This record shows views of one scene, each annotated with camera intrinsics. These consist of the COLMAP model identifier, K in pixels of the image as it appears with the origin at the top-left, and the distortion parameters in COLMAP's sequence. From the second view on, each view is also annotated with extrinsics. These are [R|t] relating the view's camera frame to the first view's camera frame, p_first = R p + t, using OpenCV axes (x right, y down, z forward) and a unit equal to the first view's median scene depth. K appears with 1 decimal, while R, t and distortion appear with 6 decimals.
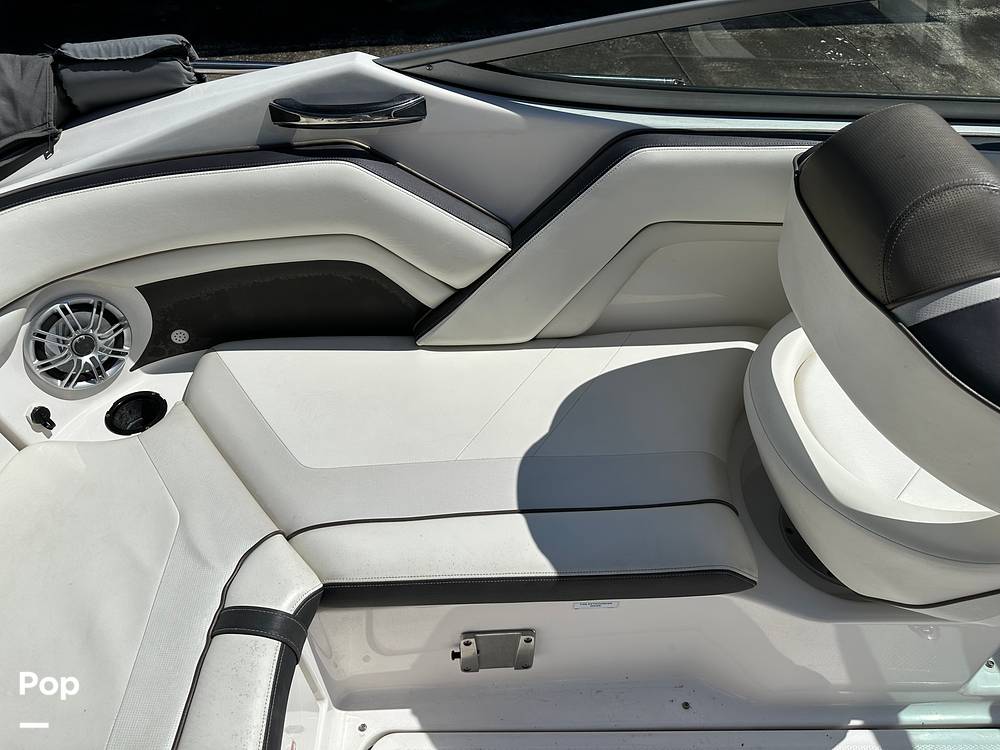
lens RADIAL K [[717.7, 0, 494.8], [0, 717.7, 378.9], [0, 0, 1]] dist [0.032279, -0.055125]
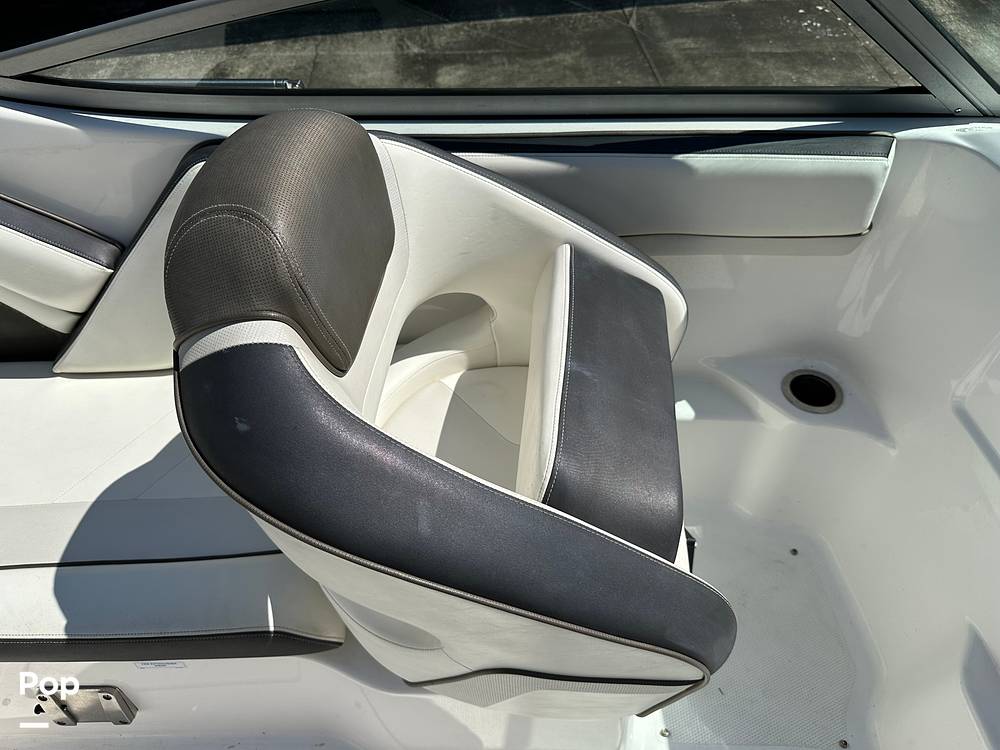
lens RADIAL K [[717.7, 0, 498.5], [0, 717.7, 375.7], [0, 0, 1]] dist [0.032279, -0.055125]
pose [[0.996851, -0.000234, -0.079296, 0.617061], [0.001847, 0.999793, 0.020270, -0.068435], [0.079275, -0.020353, 0.996645, 0.123464]]
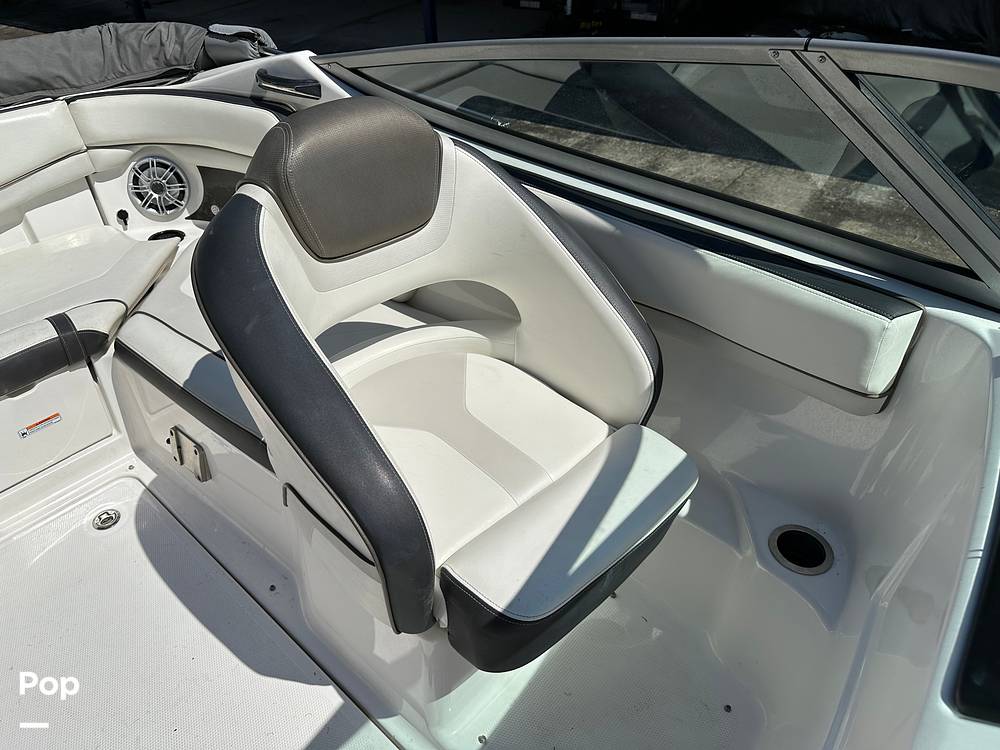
lens RADIAL K [[717.7, 0, 504.4], [0, 717.7, 376.7], [0, 0, 1]] dist [0.032279, -0.055125]
pose [[0.727203, 0.390385, -0.564602, 1.177932], [-0.473038, 0.881042, -0.000086, -0.039271], [0.497405, 0.267140, 0.825363, 0.123190]]
